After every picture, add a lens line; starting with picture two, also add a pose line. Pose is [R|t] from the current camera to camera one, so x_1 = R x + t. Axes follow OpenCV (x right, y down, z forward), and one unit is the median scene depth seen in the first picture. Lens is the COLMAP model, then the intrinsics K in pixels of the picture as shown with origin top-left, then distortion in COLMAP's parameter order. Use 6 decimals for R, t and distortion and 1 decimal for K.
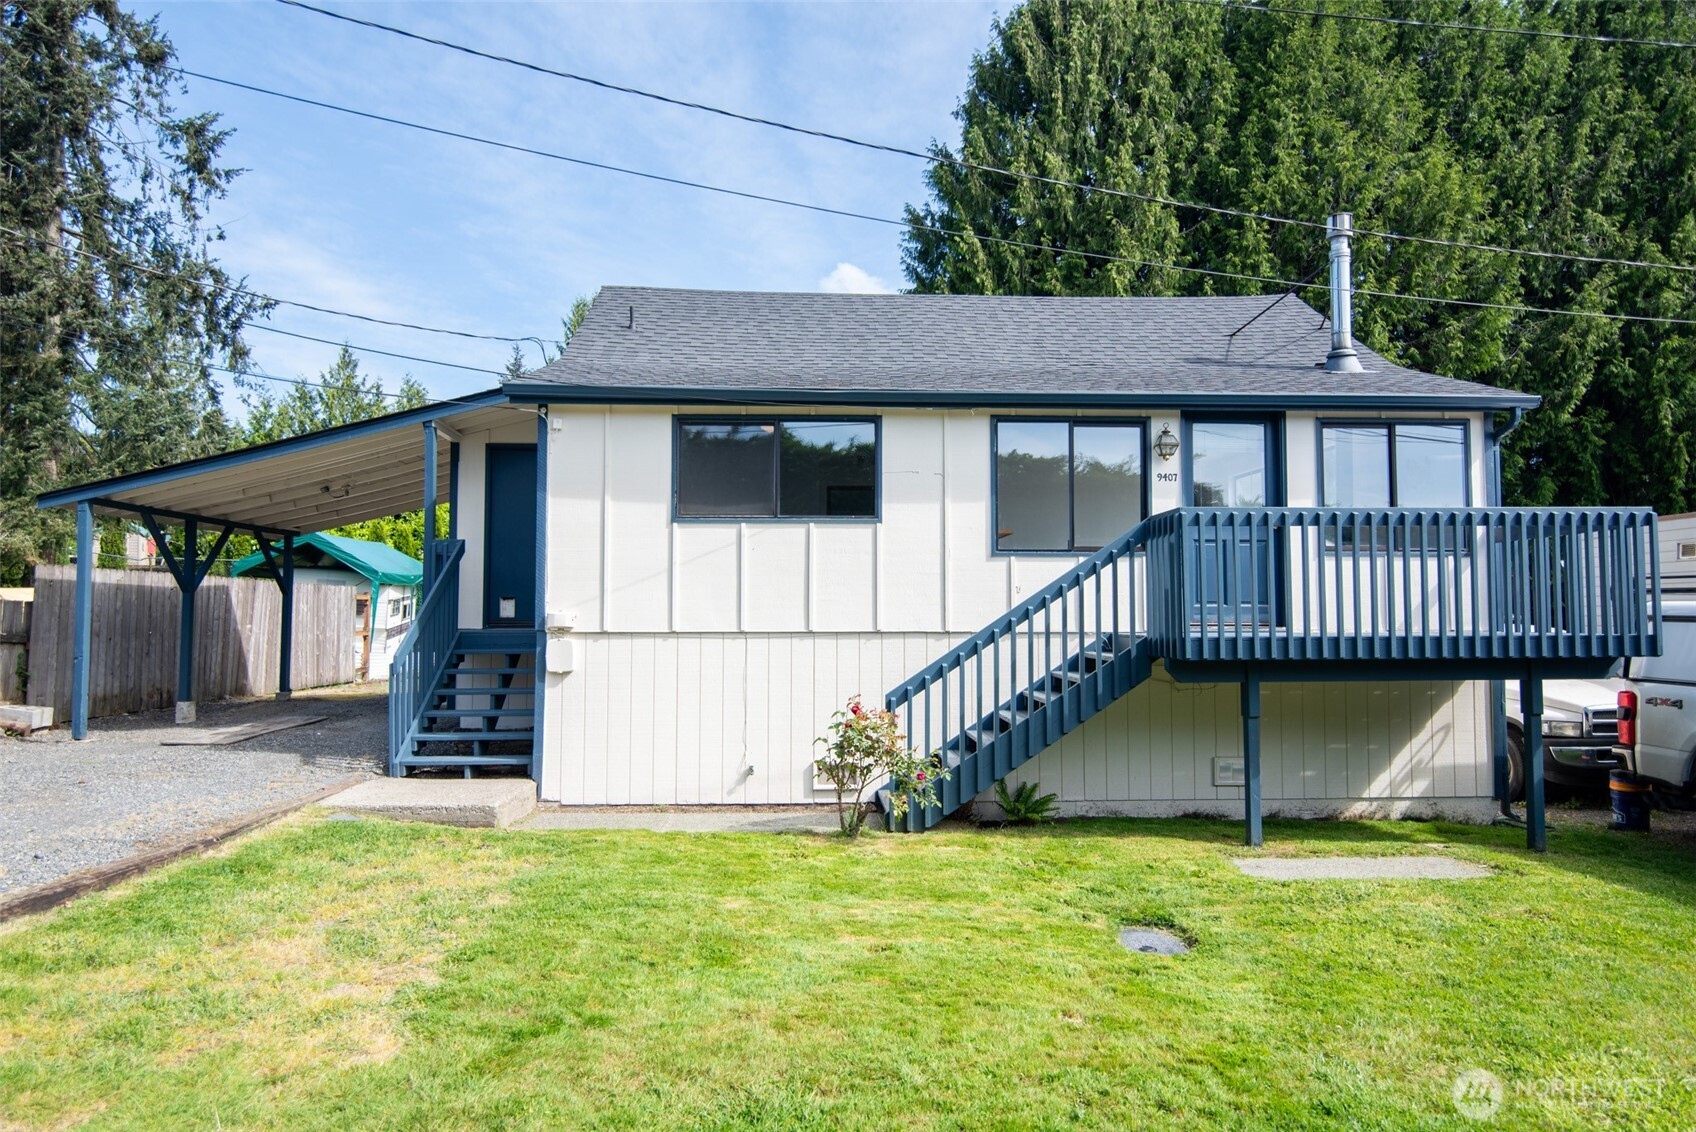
lens RADIAL K [[1052.1, 0, 848.0], [0, 1052.1, 566.0], [0, 0, 1]] dist [-0.005380, 0.002196]
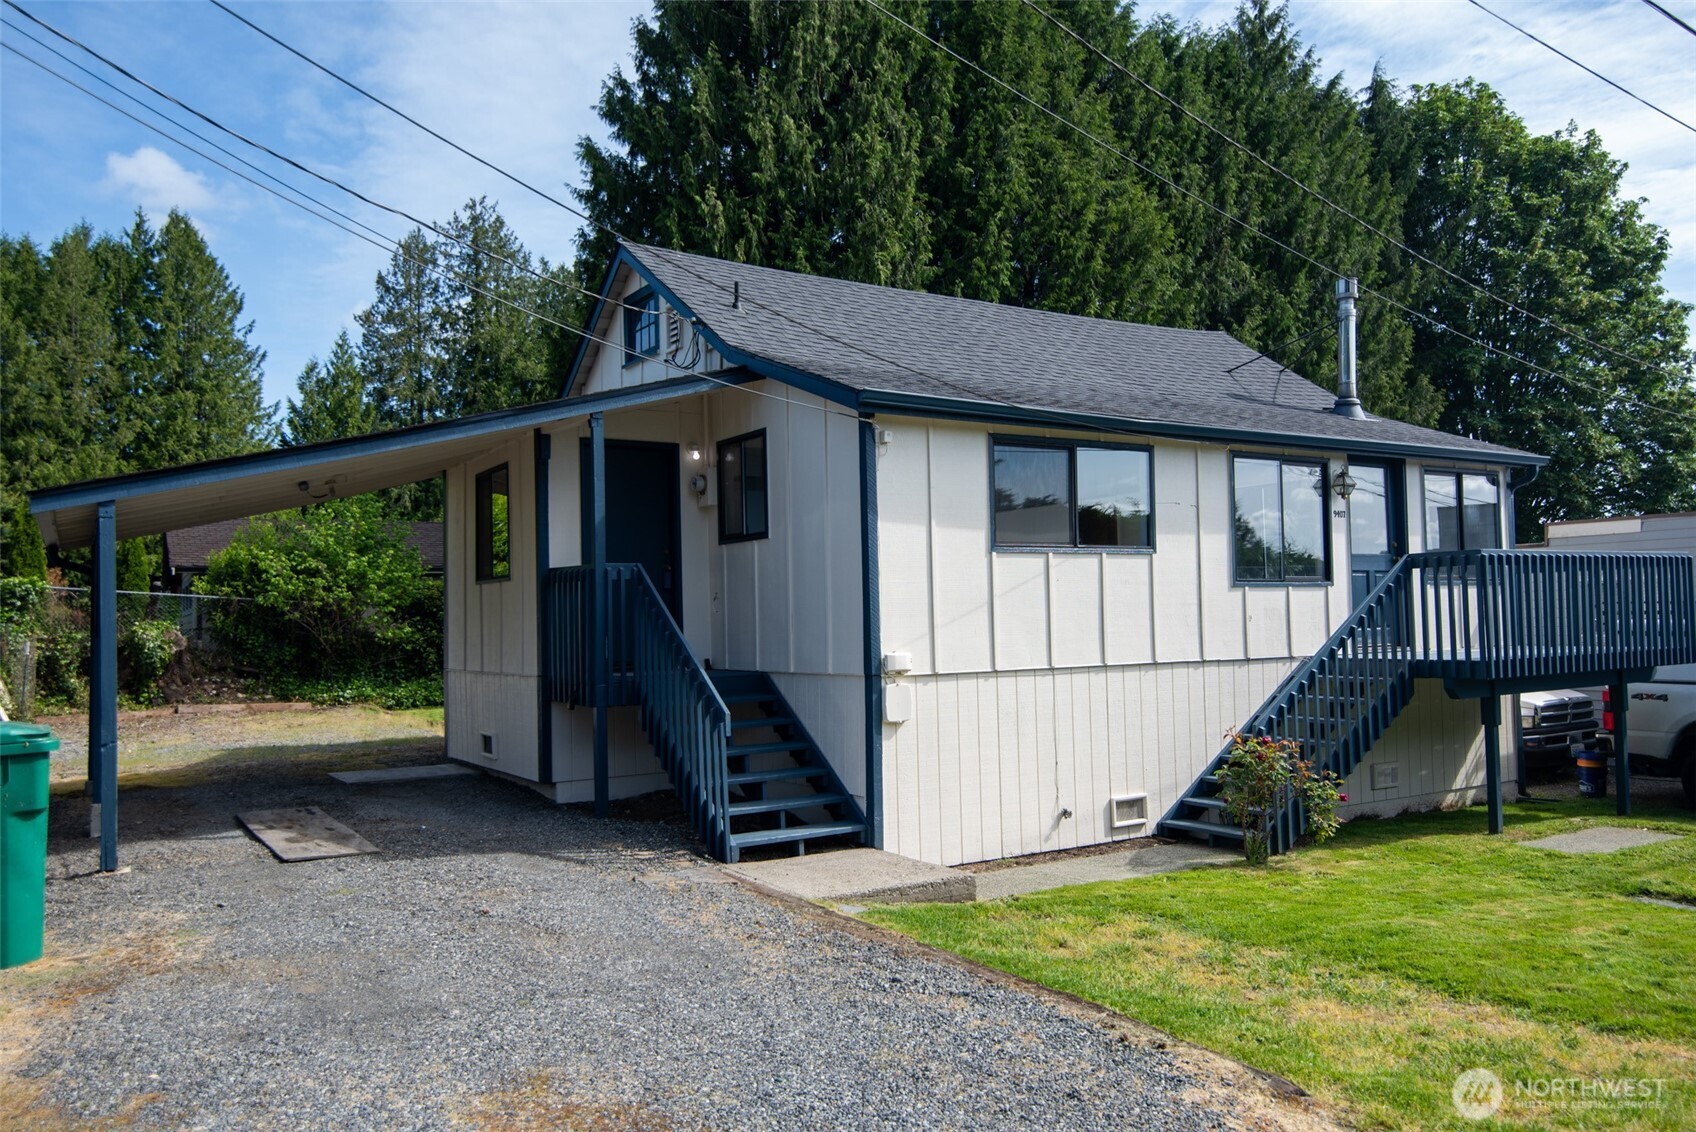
lens RADIAL K [[1271.7, 0, 848.0], [0, 1271.7, 566.0], [0, 0, 1]] dist [-0.001551, -0.001703]
pose [[0.866642, 0.004290, 0.498912, -0.816875], [-0.004494, 0.999990, -0.000793, -0.026883], [-0.498910, -0.001555, 0.866652, 0.101468]]
